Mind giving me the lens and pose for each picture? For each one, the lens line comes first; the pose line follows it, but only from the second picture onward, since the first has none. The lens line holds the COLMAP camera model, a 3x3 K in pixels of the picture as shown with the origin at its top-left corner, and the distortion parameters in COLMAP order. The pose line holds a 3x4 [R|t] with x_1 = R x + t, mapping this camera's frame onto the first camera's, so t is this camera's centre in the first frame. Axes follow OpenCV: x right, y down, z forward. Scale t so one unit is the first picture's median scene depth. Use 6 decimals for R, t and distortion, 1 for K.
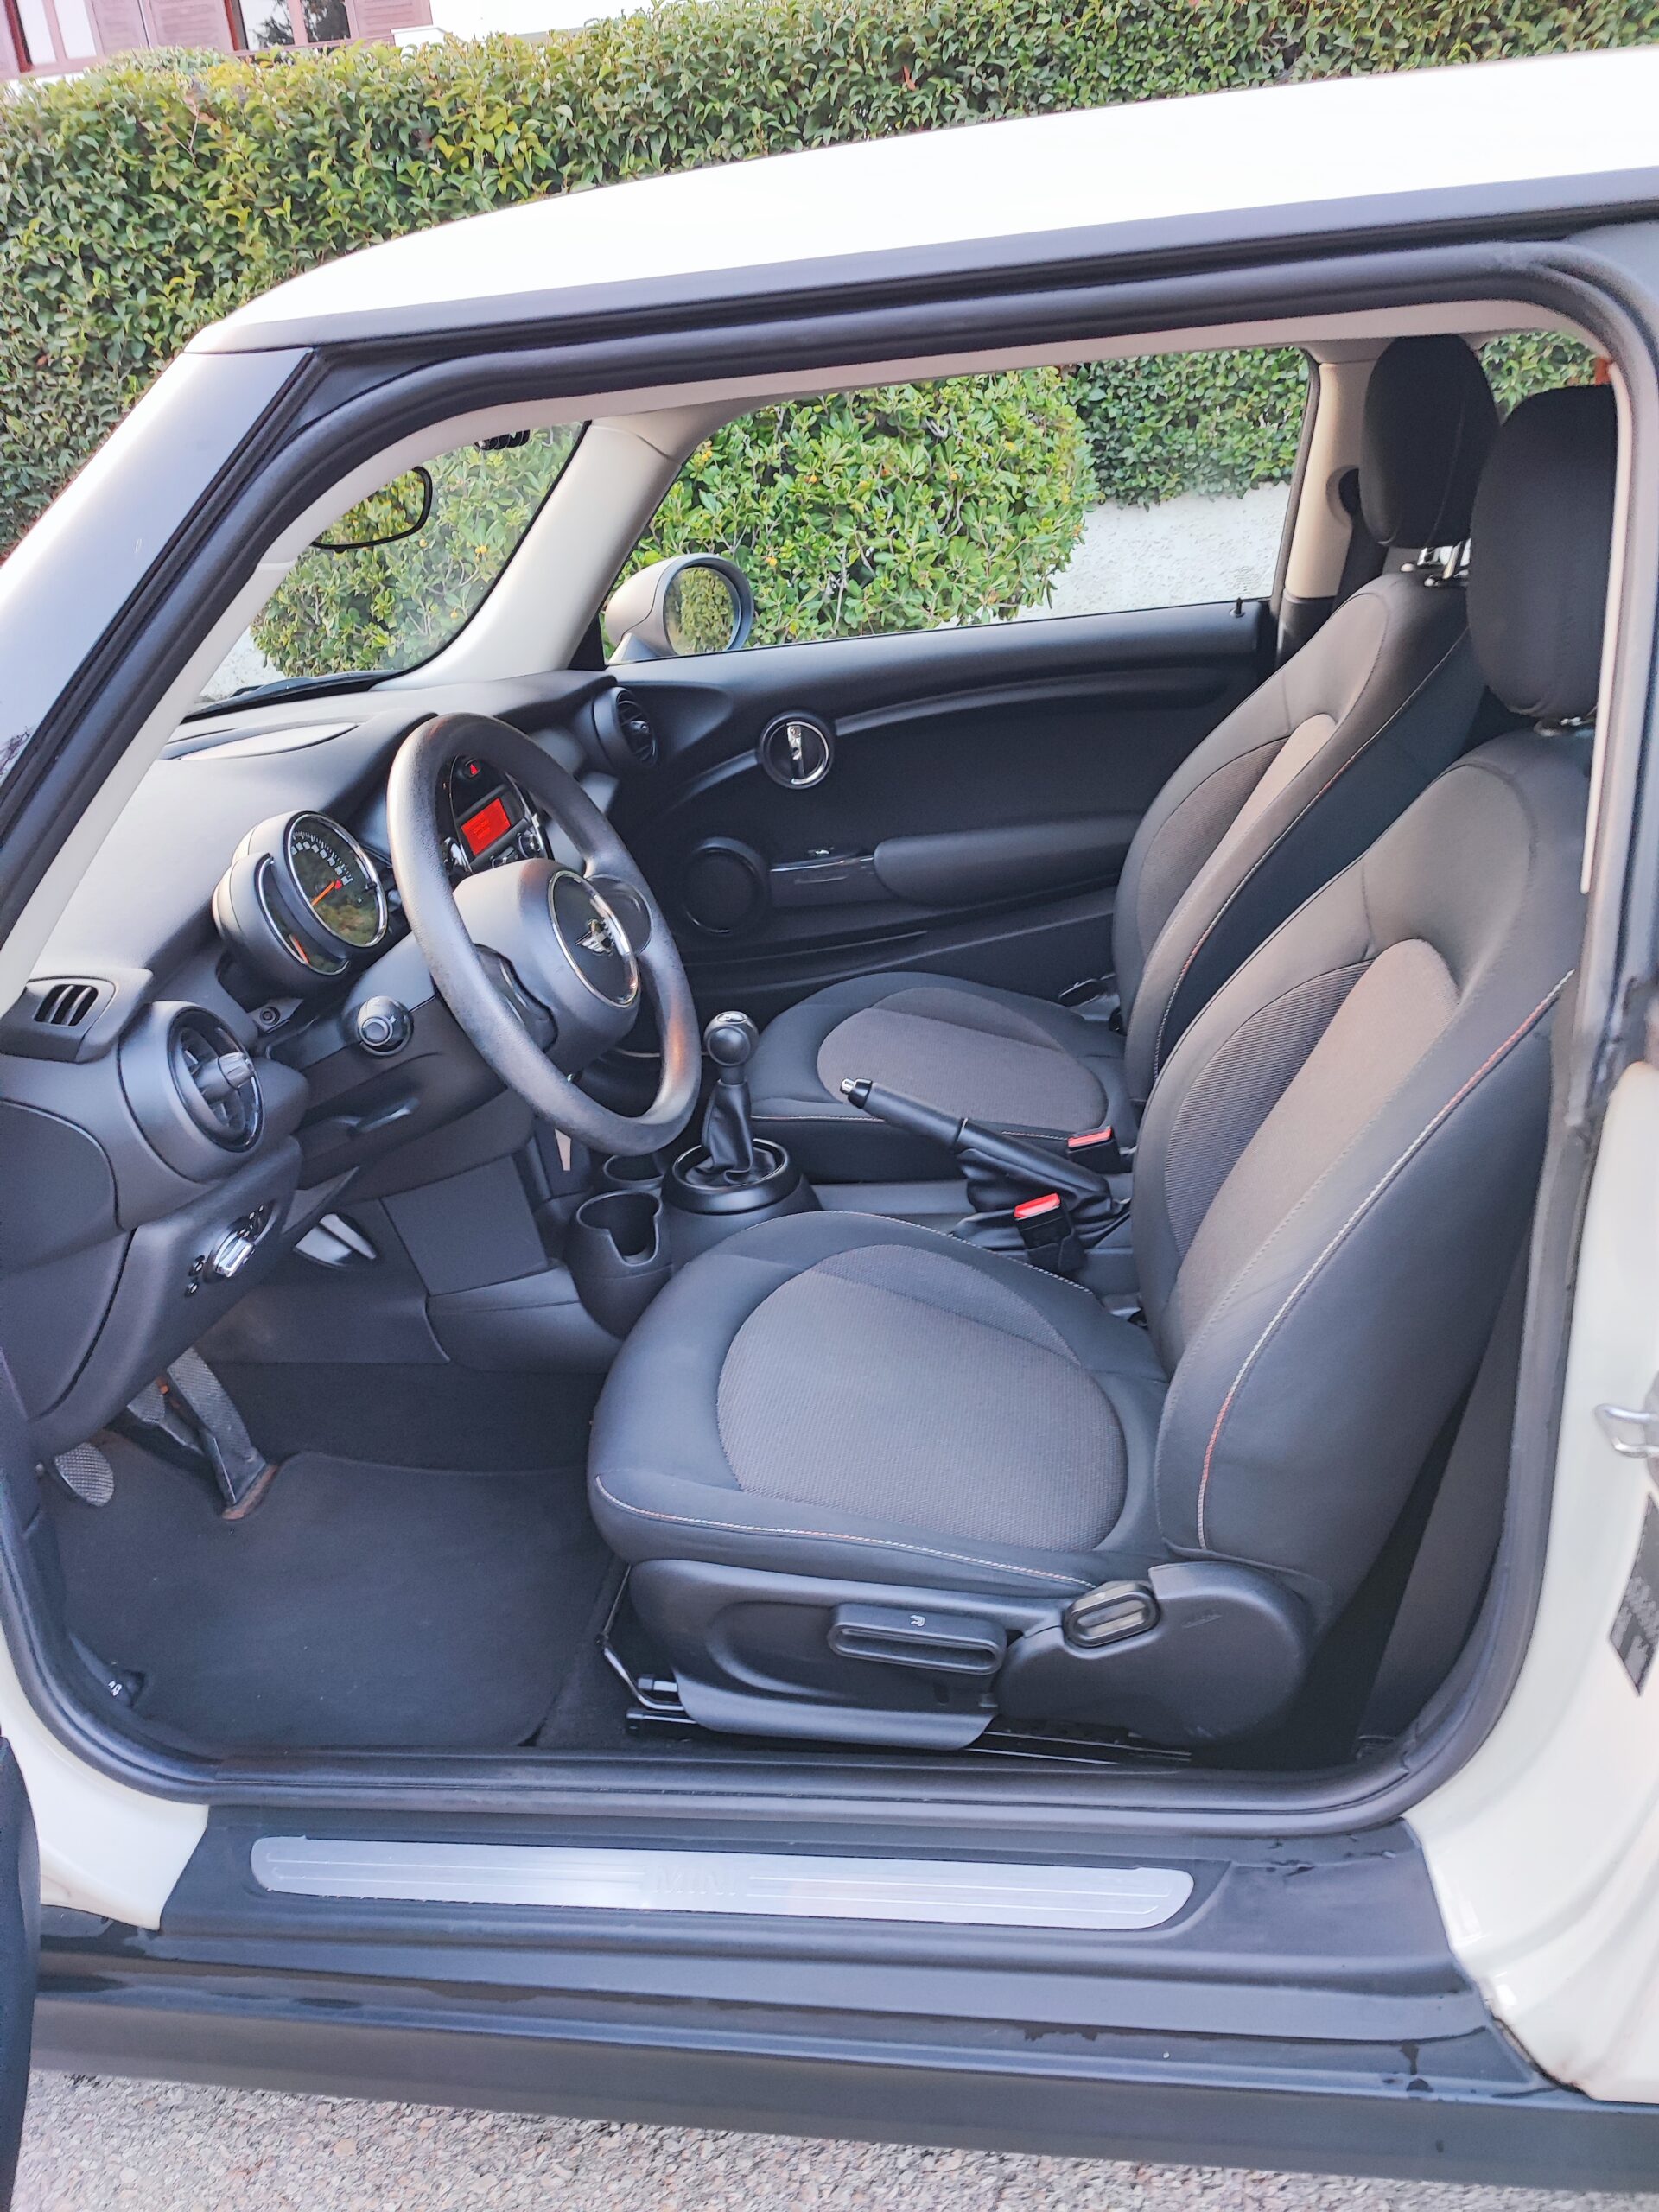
lens RADIAL K [[1589.5, 0, 820.8], [0, 1589.5, 1114.1], [0, 0, 1]] dist [0.036445, -0.036286]
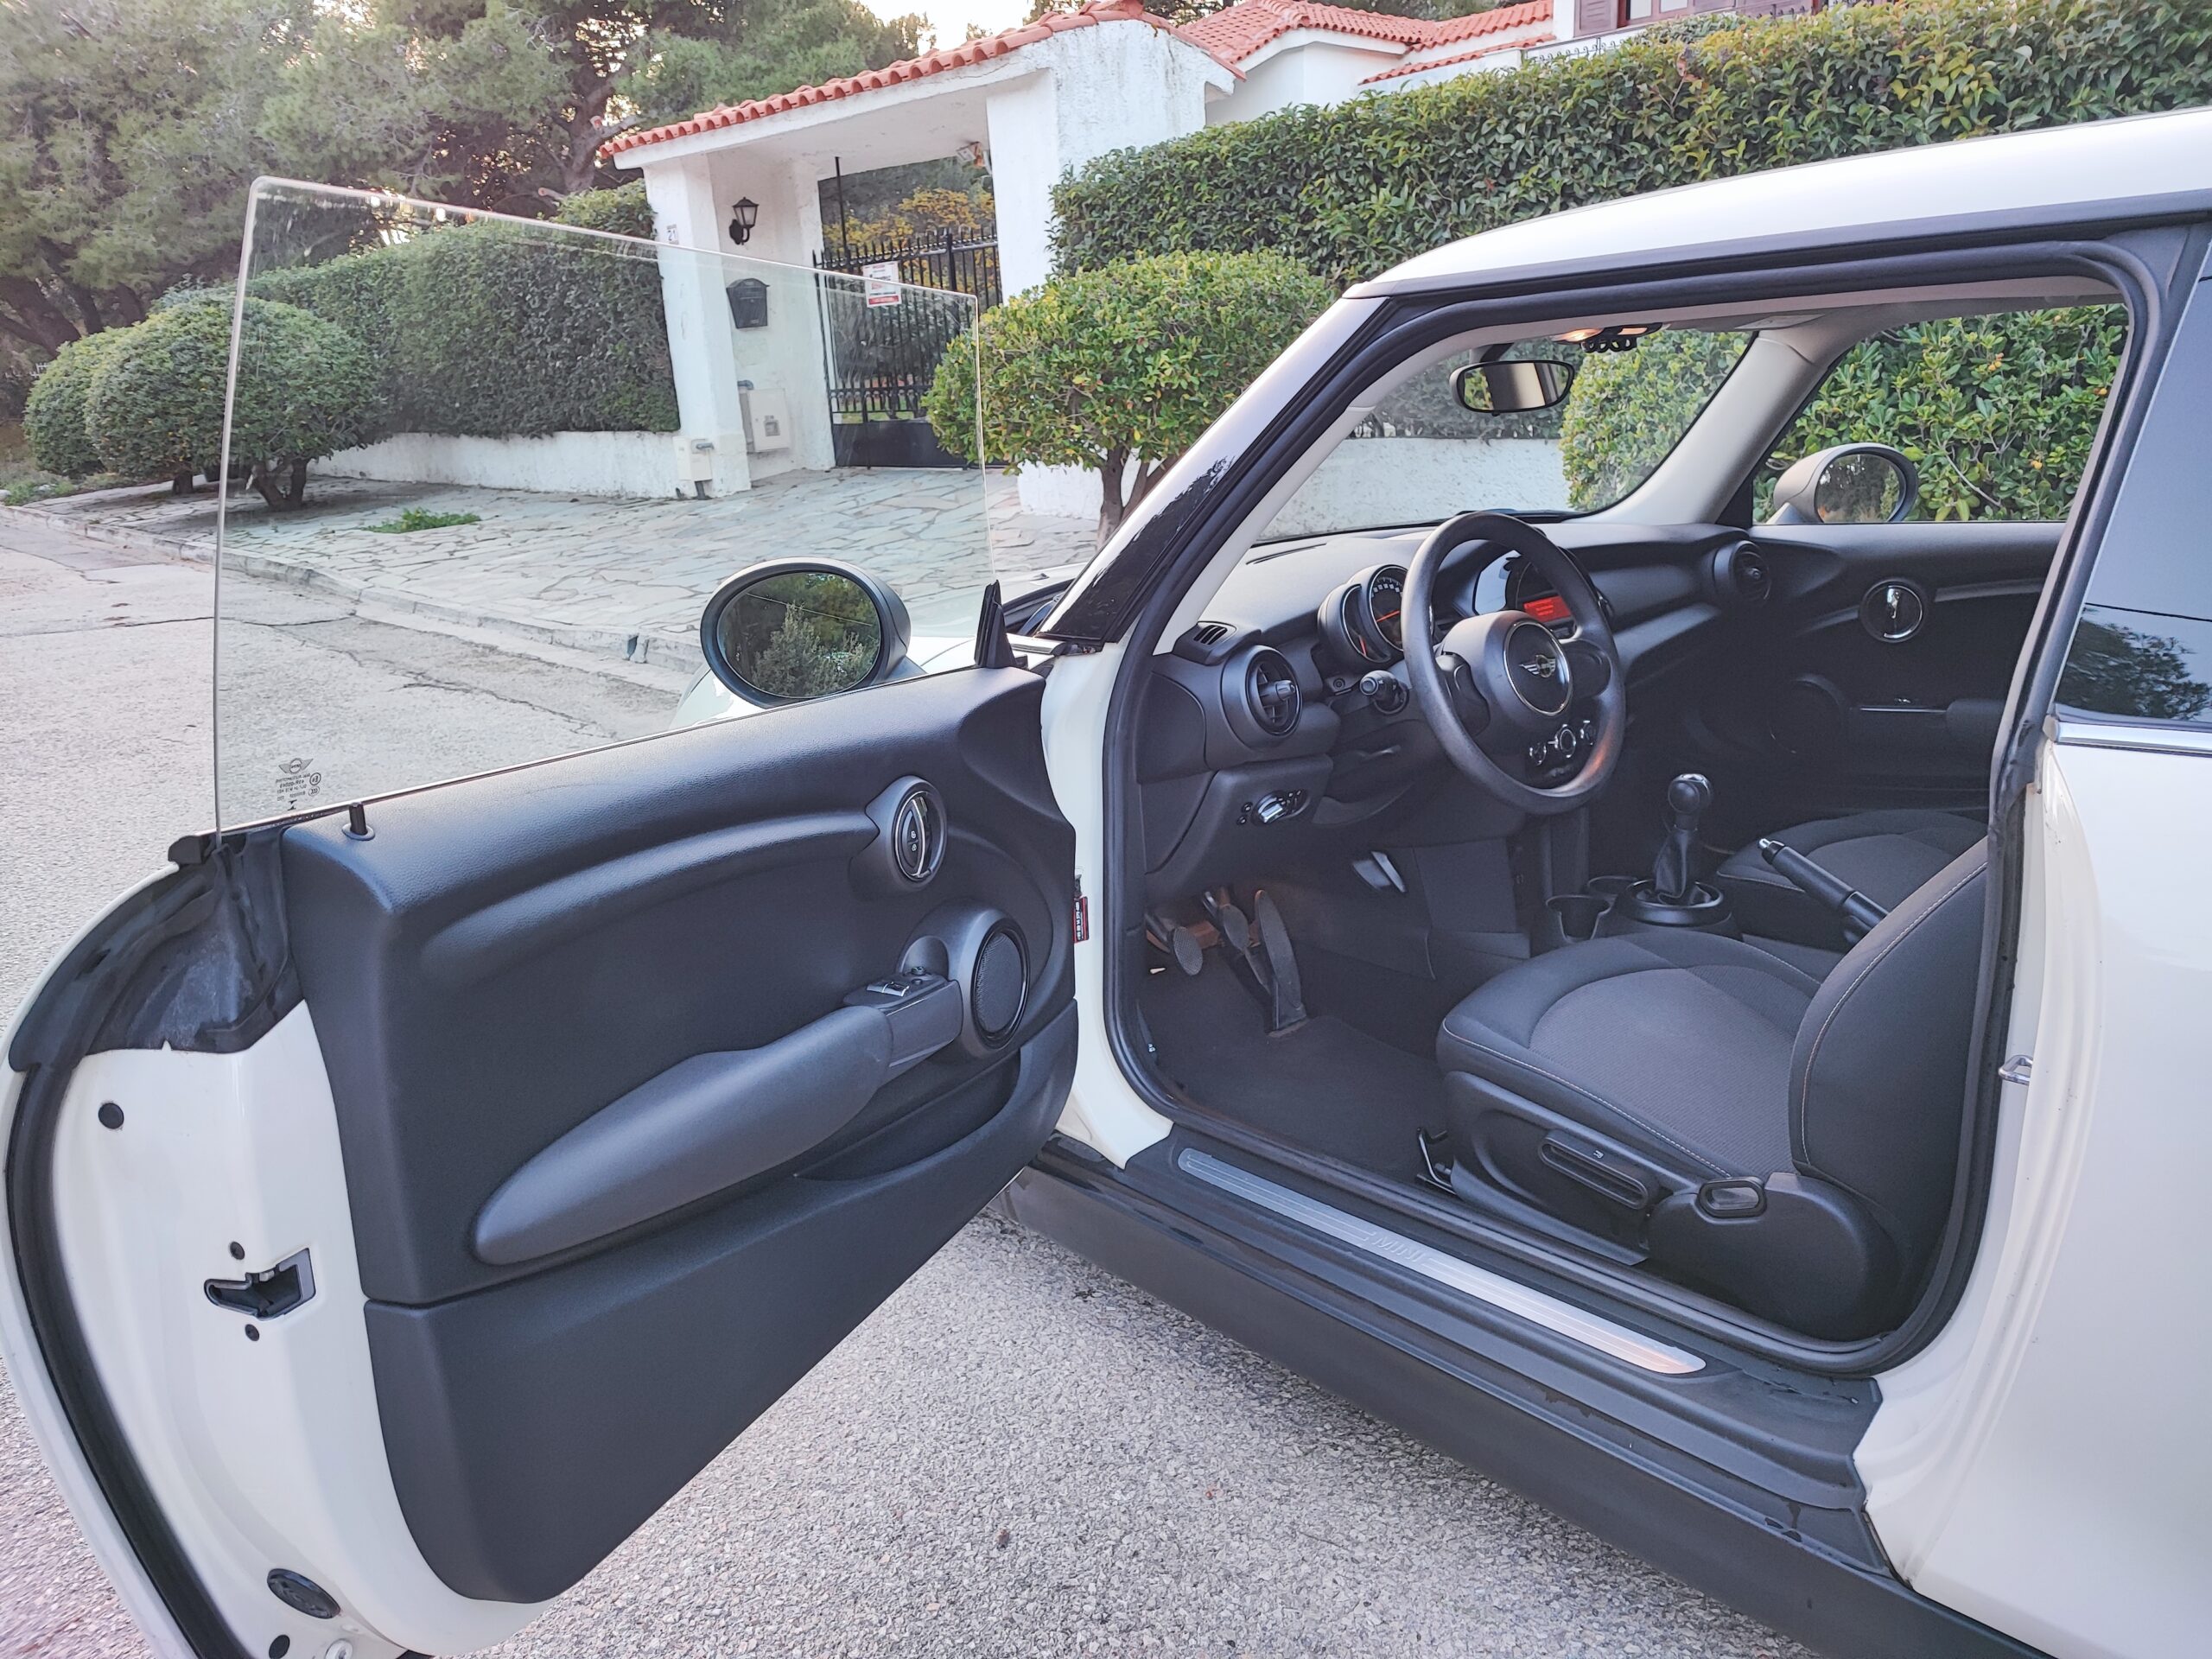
lens RADIAL K [[1589.5, 0, 1142.0], [0, 1589.5, 837.6], [0, 0, 1]] dist [0.036445, -0.036286]
pose [[0.782177, 0.214402, -0.585005, 0.114433], [-0.270534, 0.962669, -0.008901, 0.037855], [0.561258, 0.165226, 0.810981, -0.094224]]
